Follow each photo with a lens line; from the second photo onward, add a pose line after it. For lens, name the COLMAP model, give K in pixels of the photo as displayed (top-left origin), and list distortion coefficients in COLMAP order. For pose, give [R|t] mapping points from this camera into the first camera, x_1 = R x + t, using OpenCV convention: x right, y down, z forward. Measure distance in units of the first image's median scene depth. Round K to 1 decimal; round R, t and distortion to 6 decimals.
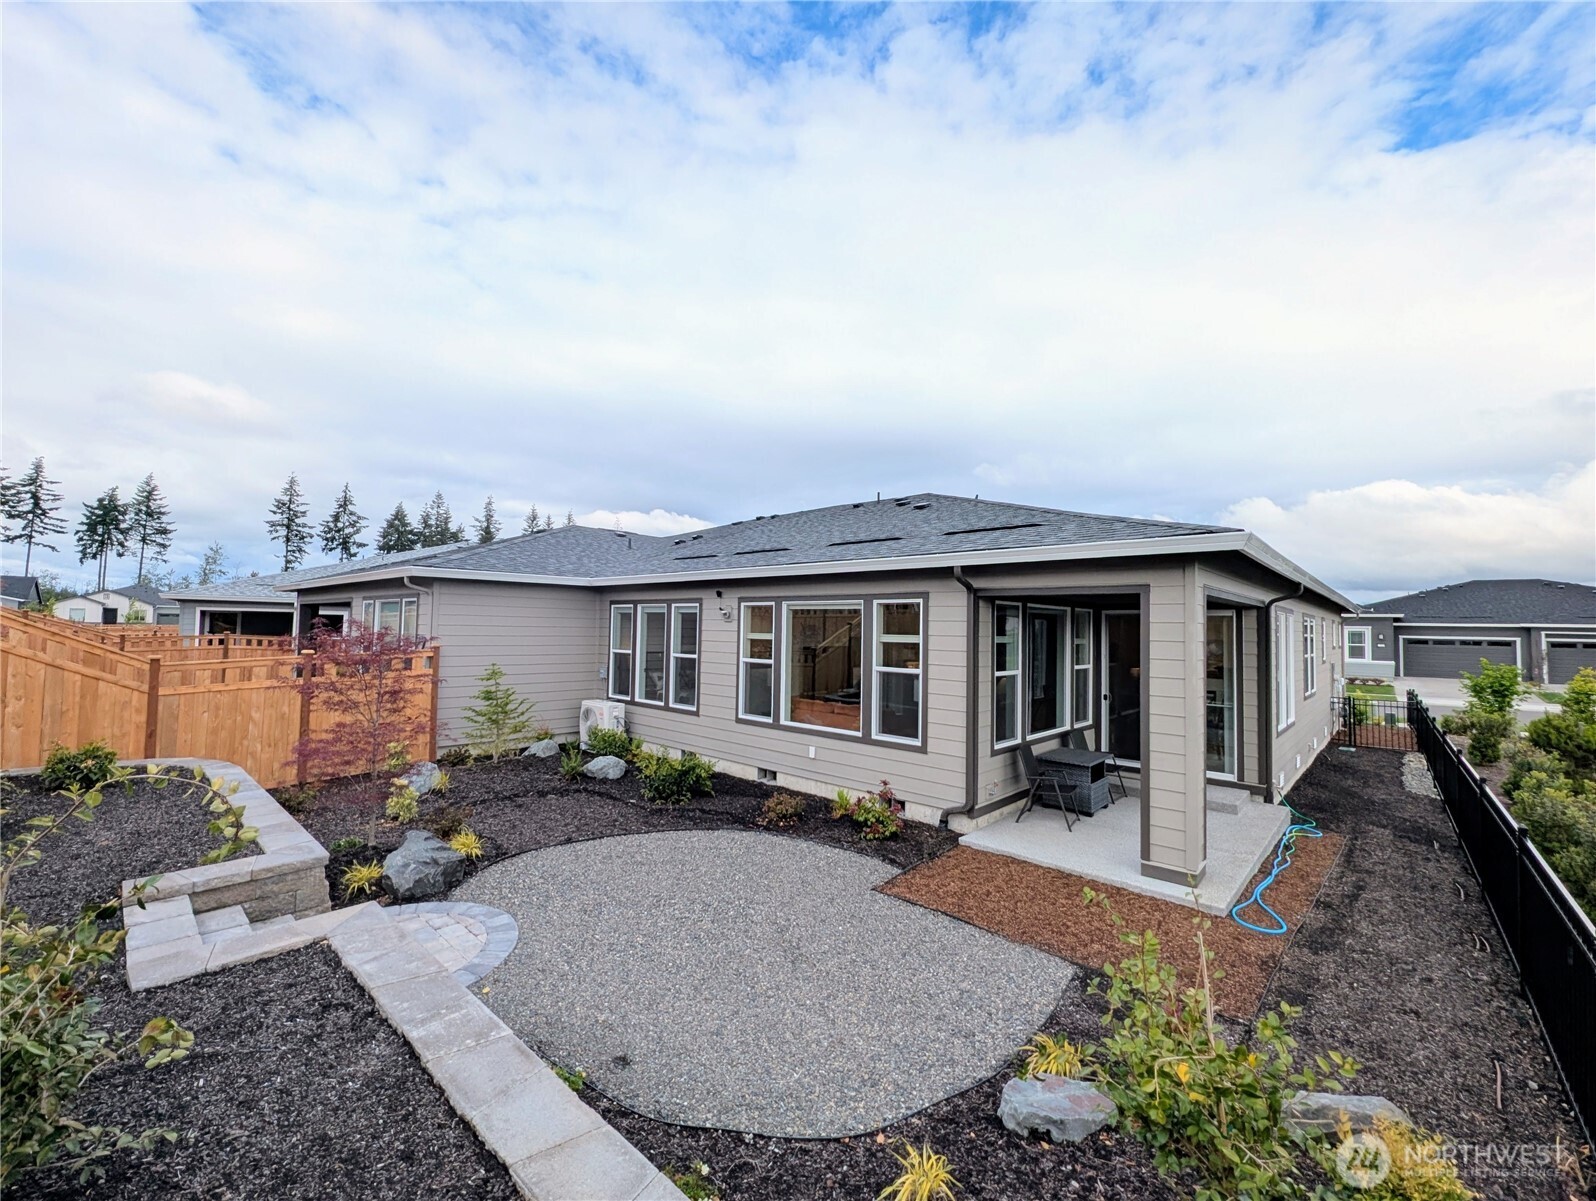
lens RADIAL K [[656.0, 0, 798.0], [0, 656.0, 600.5], [0, 0, 1]] dist [0.014408, 0.000452]
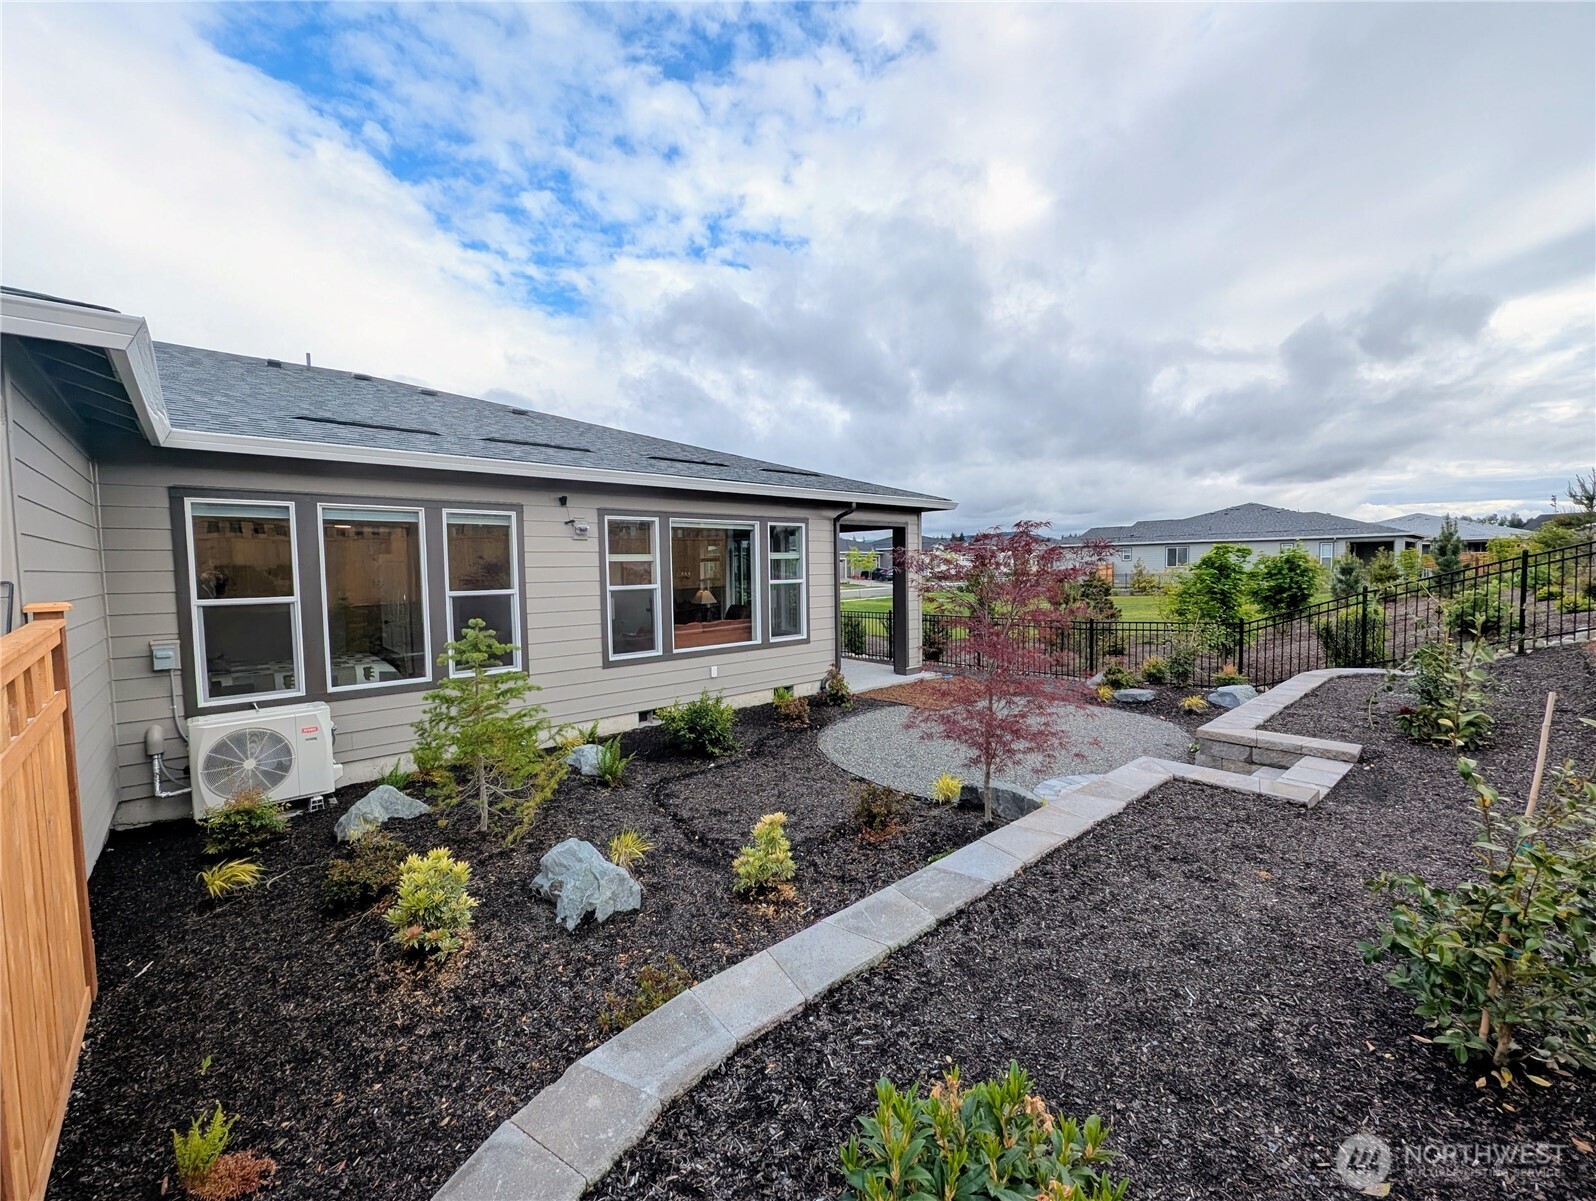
lens RADIAL K [[656.0, 0, 798.0], [0, 656.0, 600.5], [0, 0, 1]] dist [0.014408, 0.000452]
pose [[0.103356, -0.080452, 0.991385, -1.025276], [-0.031171, 0.995972, 0.084074, 0.037562], [-0.994156, -0.039592, 0.100432, 0.838397]]
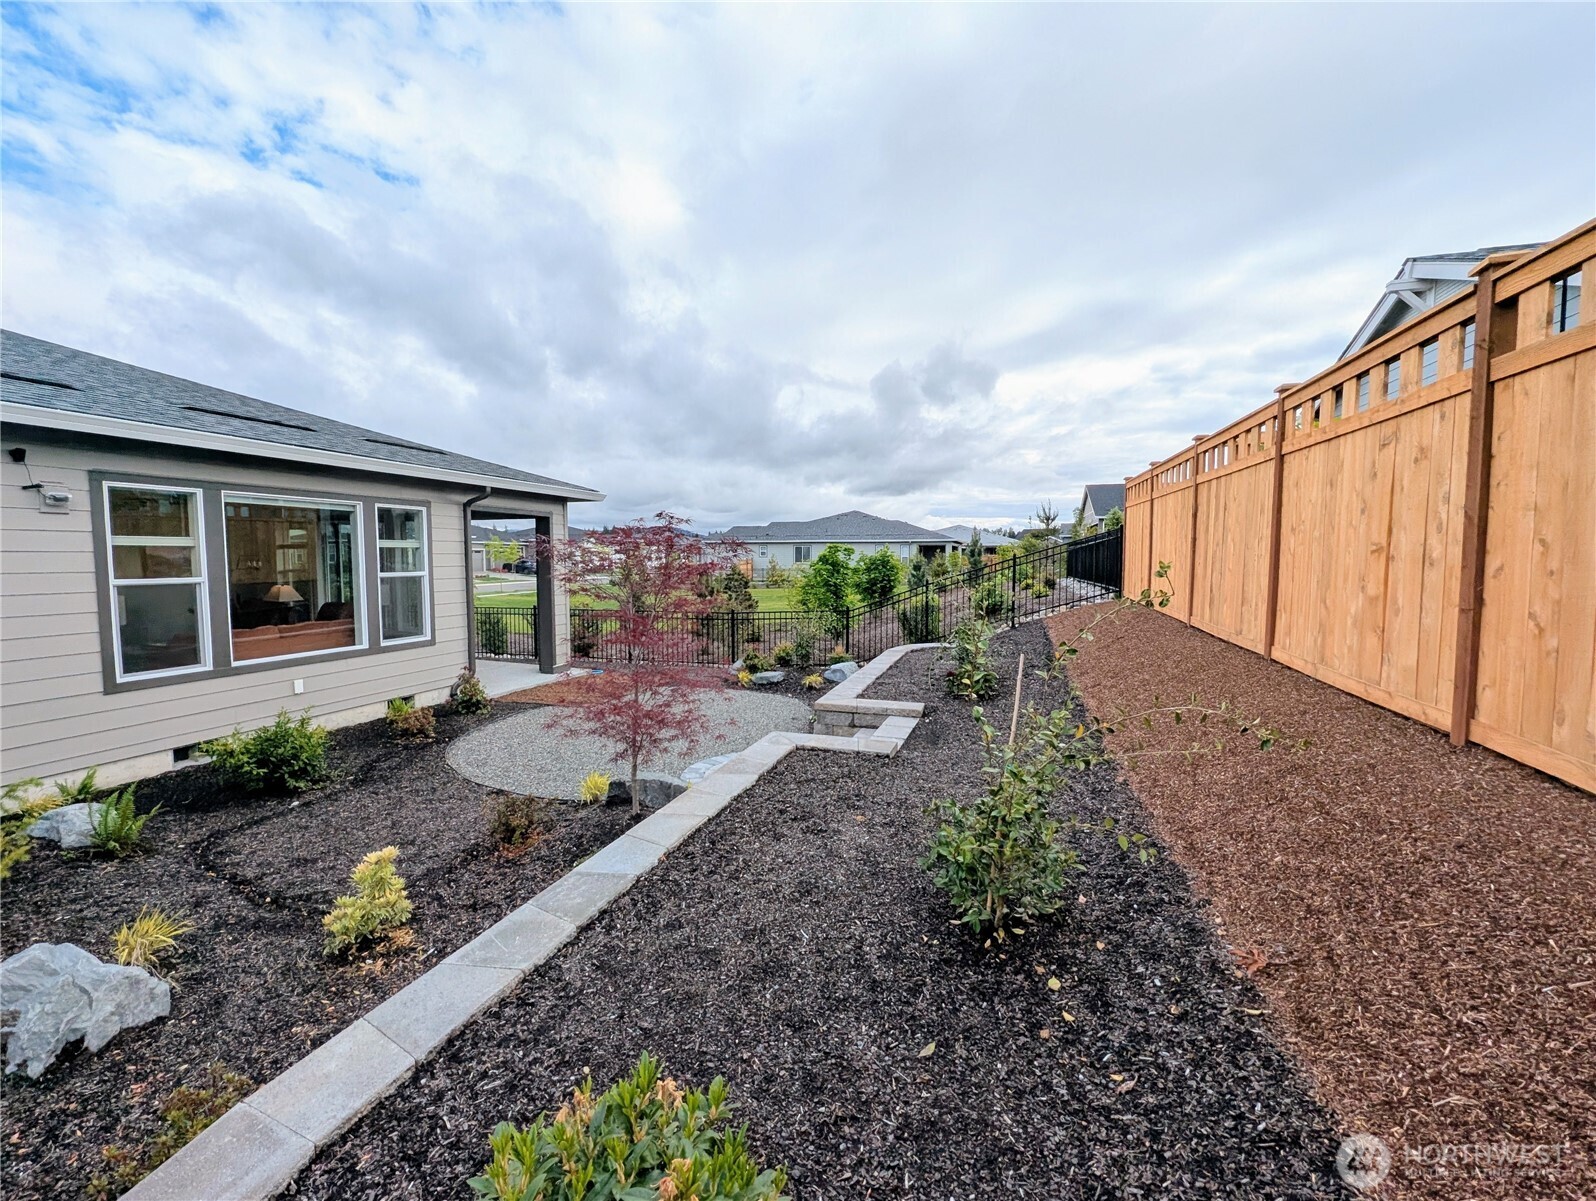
lens RADIAL K [[656.1, 0, 785.2], [0, 656.1, 602.6], [0, 0, 1]] dist [0.029646, -0.005993]
pose [[-0.376260, -0.090315, 0.922102, -1.017355], [-0.055408, 0.995650, 0.074910, 0.037953], [-0.924856, -0.022906, -0.379627, 0.819994]]
